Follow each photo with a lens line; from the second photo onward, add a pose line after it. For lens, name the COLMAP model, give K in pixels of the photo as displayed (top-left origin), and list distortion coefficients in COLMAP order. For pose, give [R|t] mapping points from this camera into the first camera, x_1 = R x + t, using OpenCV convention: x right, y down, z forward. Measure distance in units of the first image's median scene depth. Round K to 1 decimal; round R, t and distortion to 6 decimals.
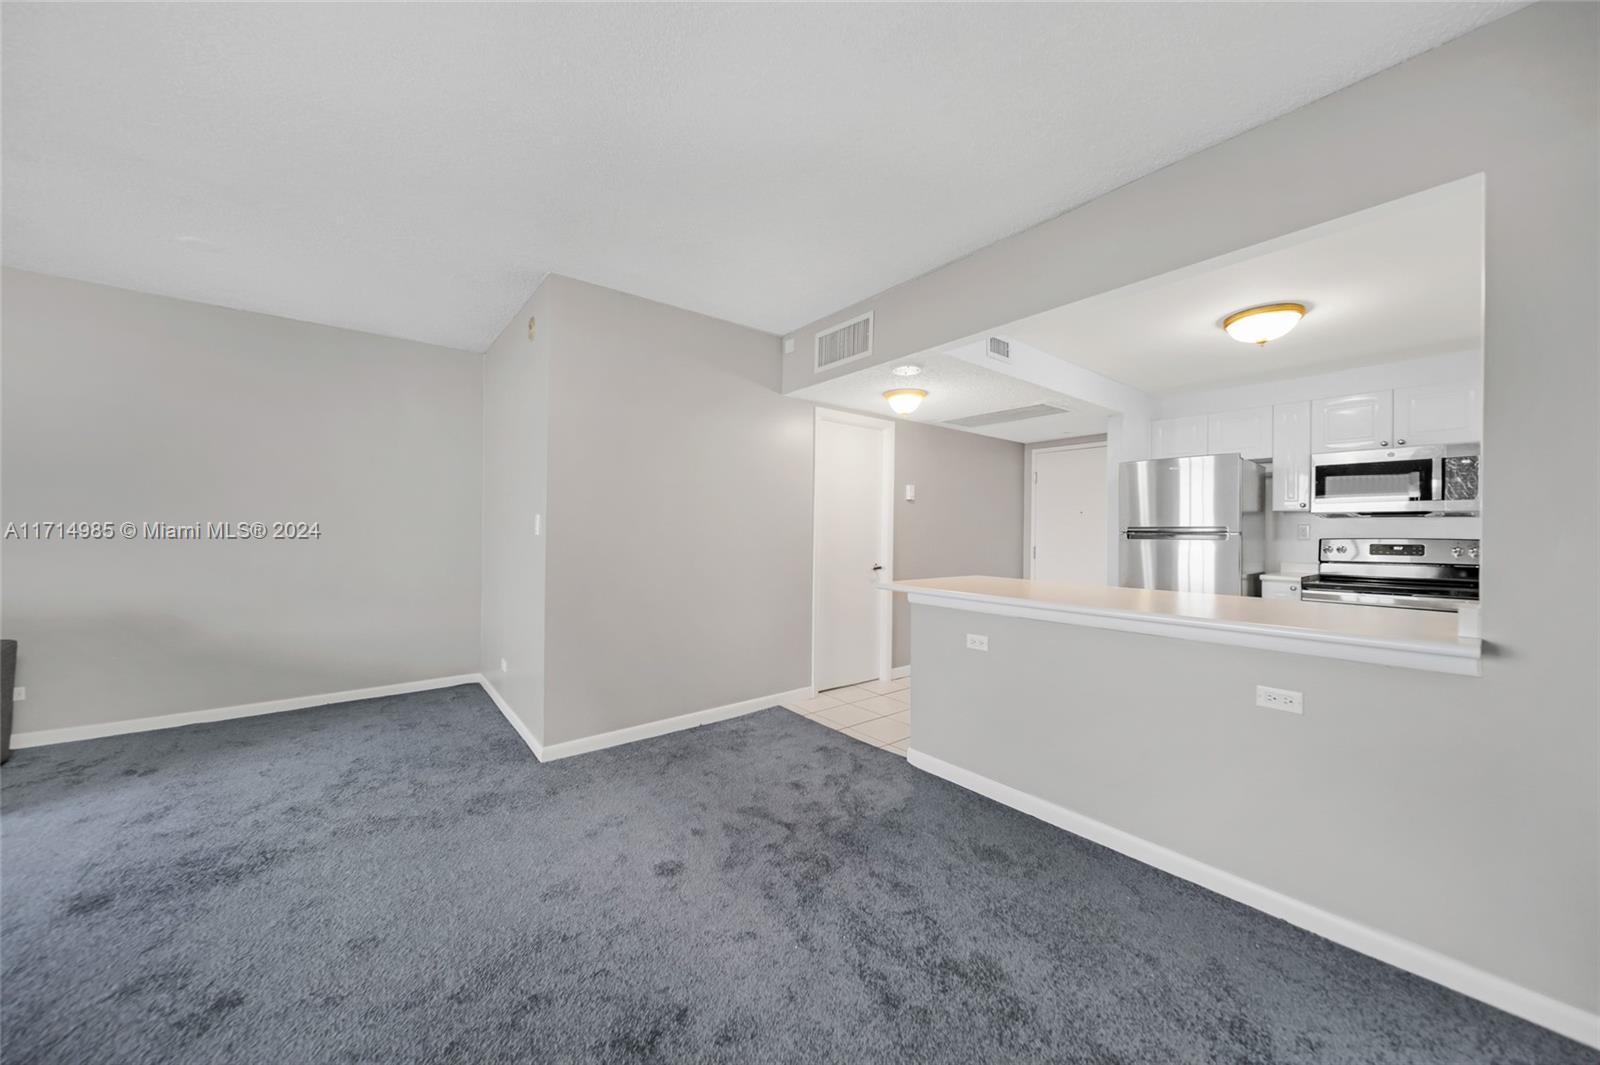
lens RADIAL K [[553.7, 0, 800.0], [0, 553.7, 532.5], [0, 0, 1]] dist [0.008879, -0.003935]
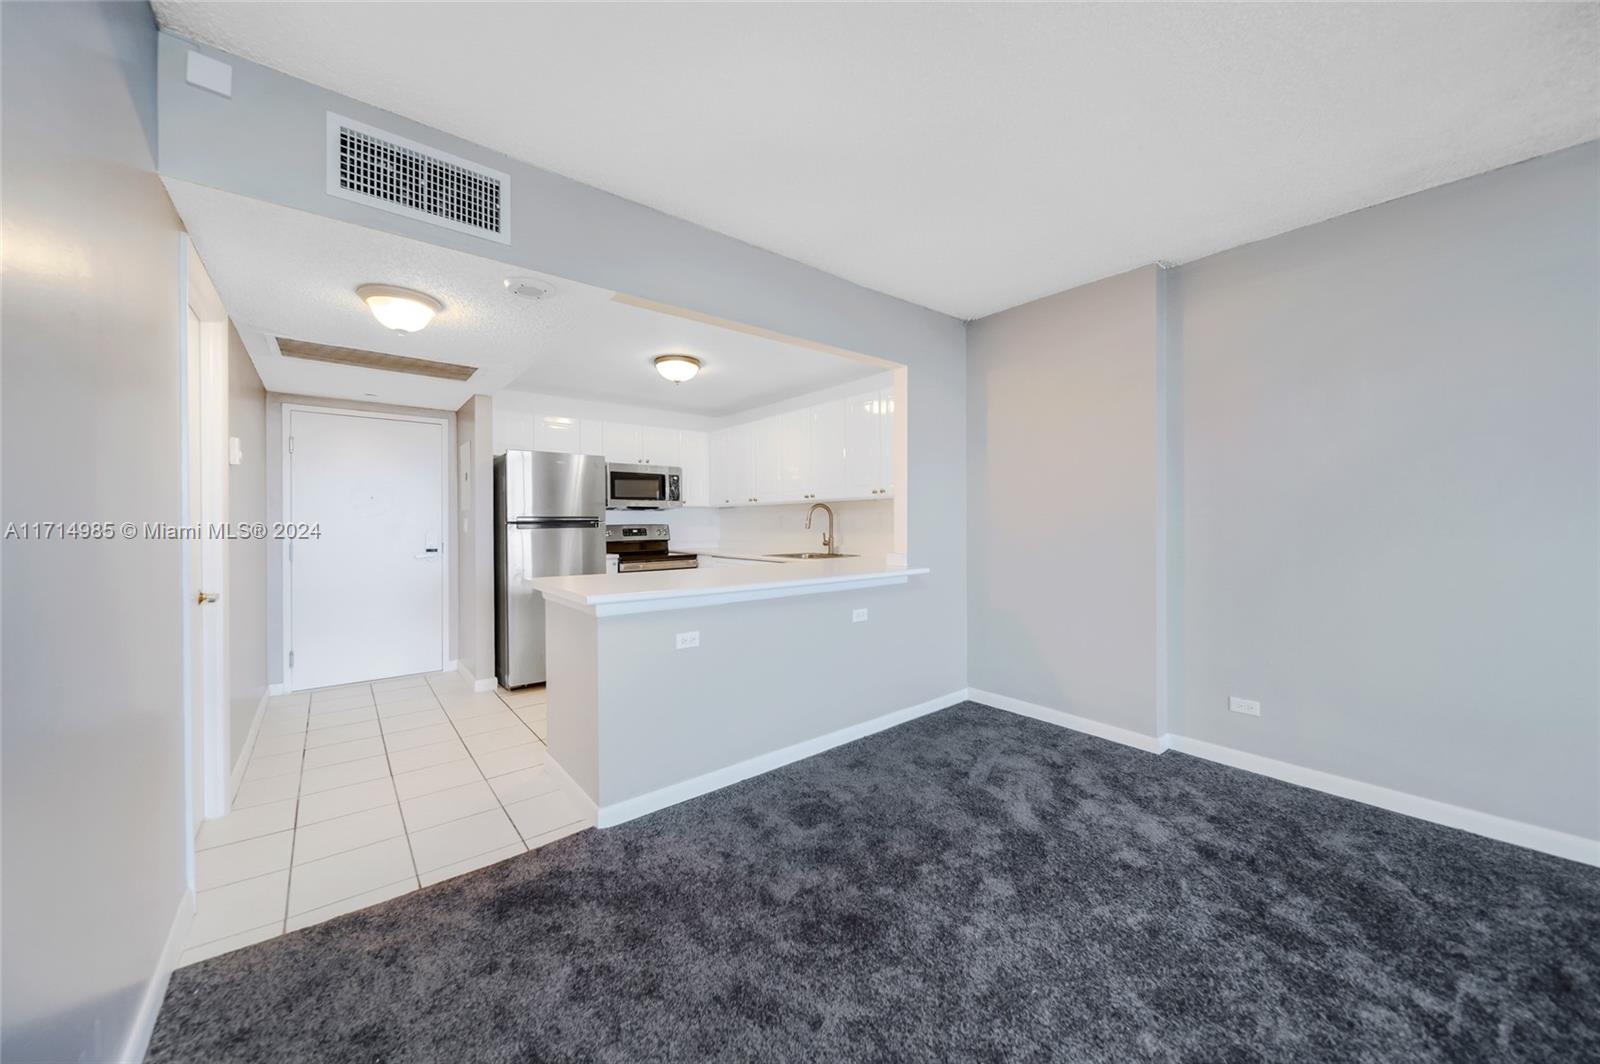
lens RADIAL K [[553.4, 0, 800.7], [0, 553.4, 524.3], [0, 0, 1]] dist [0.000635, -0.000052]
pose [[-0.010175, -0.013469, 0.999858, -0.447849], [0.006097, 0.999890, 0.013531, -0.007835], [-0.999930, 0.006234, -0.010091, 0.586428]]
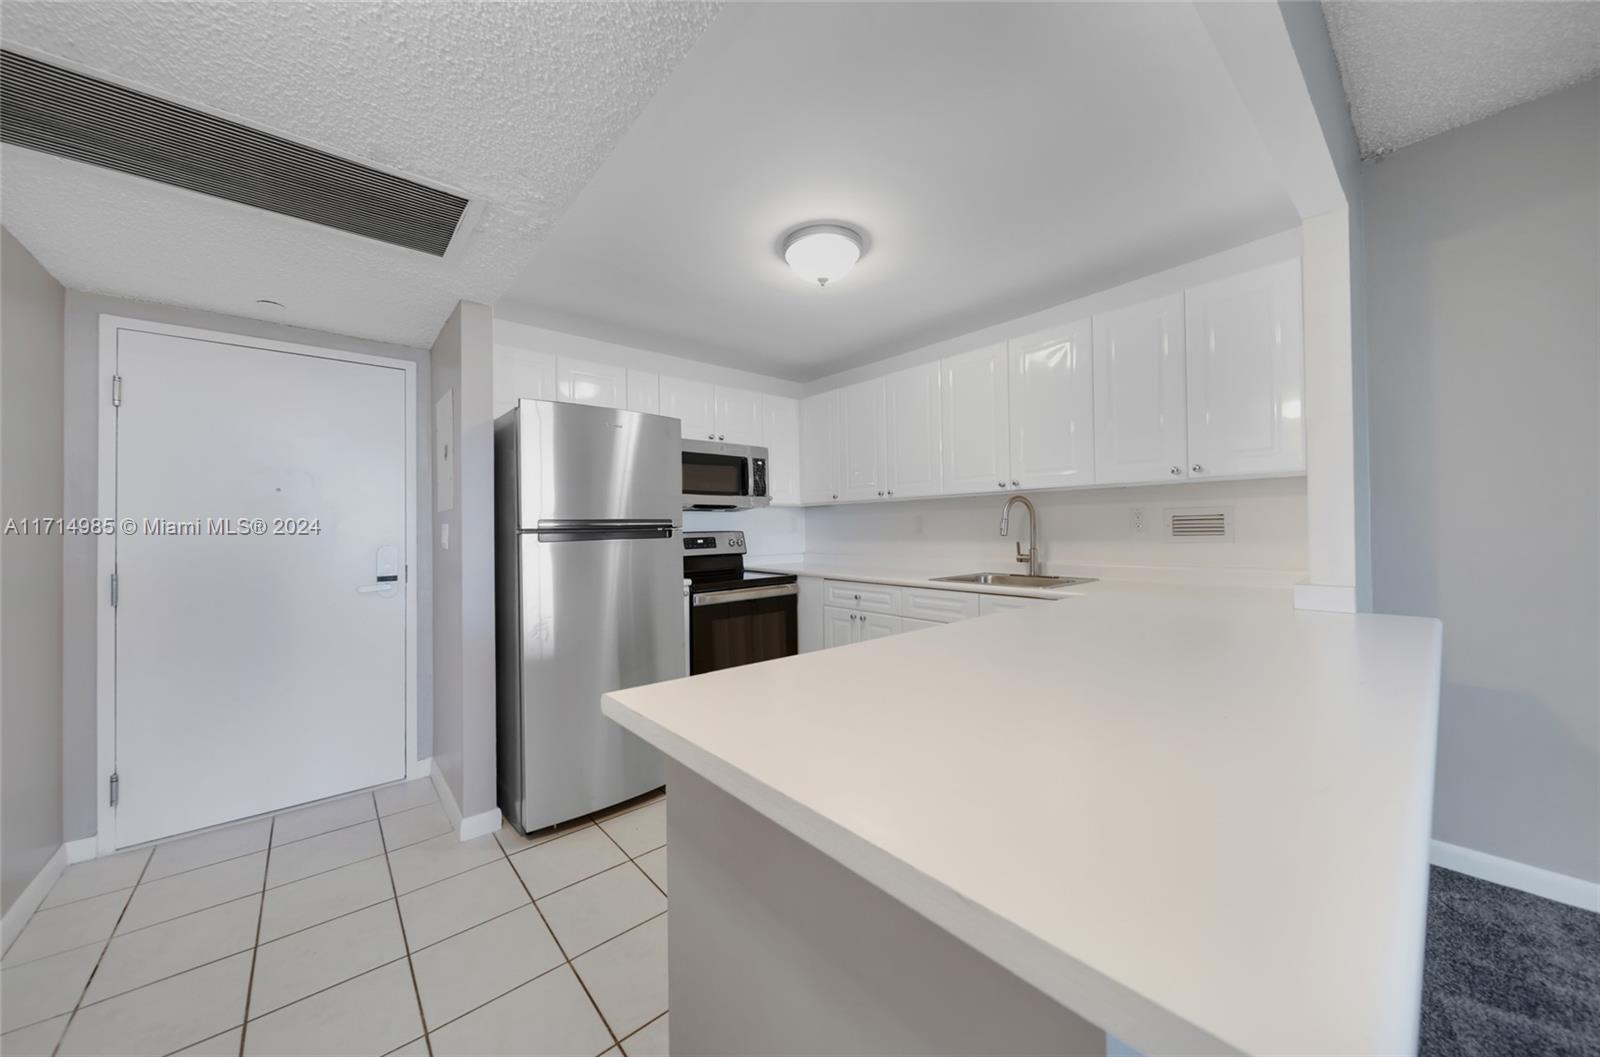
lens RADIAL K [[553.4, 0, 800.7], [0, 553.4, 520.8], [0, 0, 1]] dist [0.000635, -0.000052]
pose [[-0.030737, 0.003076, 0.999523, 0.054518], [0.014857, 0.999886, -0.002620, -0.004782], [-0.999417, 0.014769, -0.030779, 0.877300]]
